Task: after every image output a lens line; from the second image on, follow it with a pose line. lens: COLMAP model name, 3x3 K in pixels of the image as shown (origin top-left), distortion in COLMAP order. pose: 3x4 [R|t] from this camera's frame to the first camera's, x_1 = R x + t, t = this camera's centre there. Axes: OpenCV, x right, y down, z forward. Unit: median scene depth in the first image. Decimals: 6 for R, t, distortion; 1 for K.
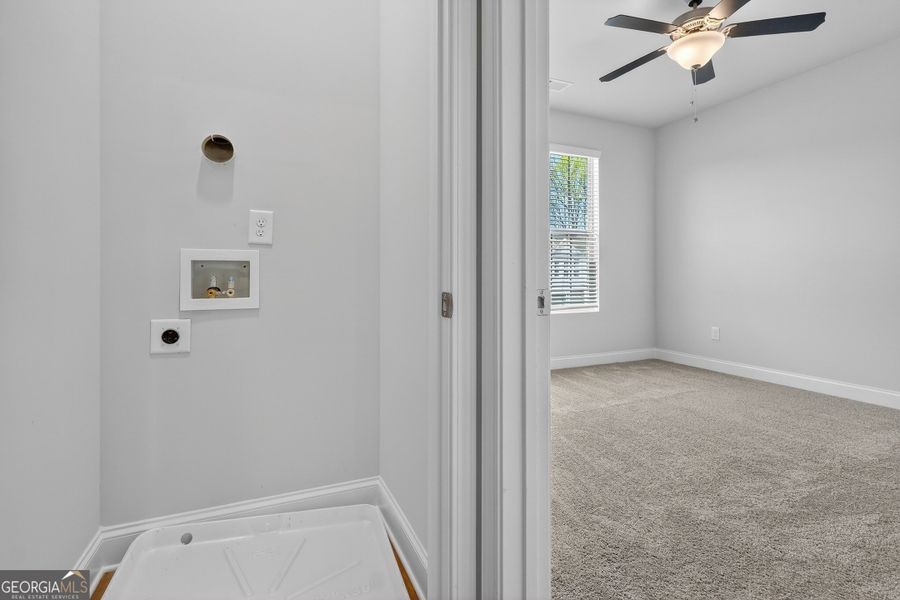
lens RADIAL K [[419.0, 0, 446.4], [0, 419.0, 269.8], [0, 0, 1]] dist [-0.000270, 0.000385]
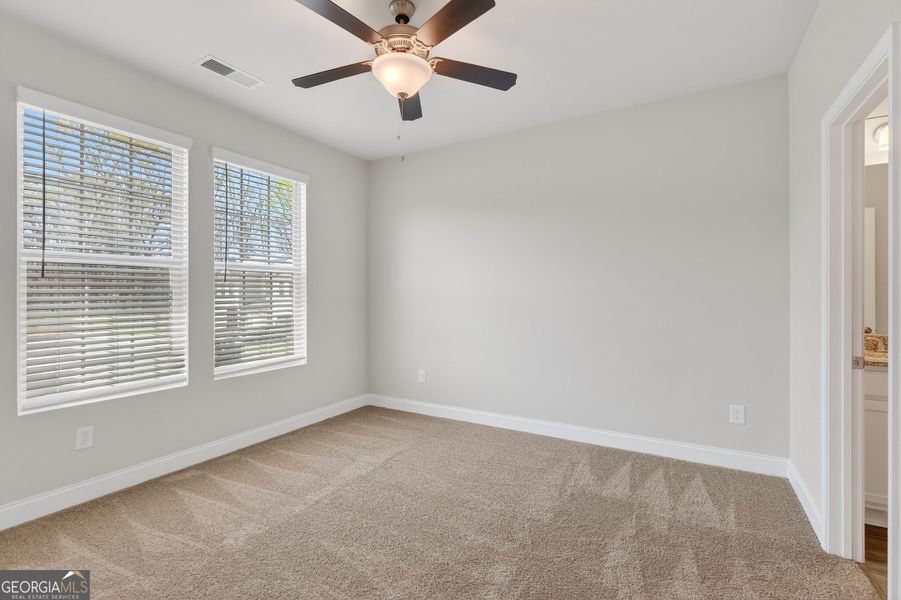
lens RADIAL K [[420.4, 0, 448.2], [0, 420.4, 287.7], [0, 0, 1]] dist [0.001718, -0.000195]
pose [[0.806117, 0.002943, 0.591749, 0.165078], [0.000261, 0.999986, -0.005329, -0.090994], [-0.591756, 0.004450, 0.806105, 0.258581]]
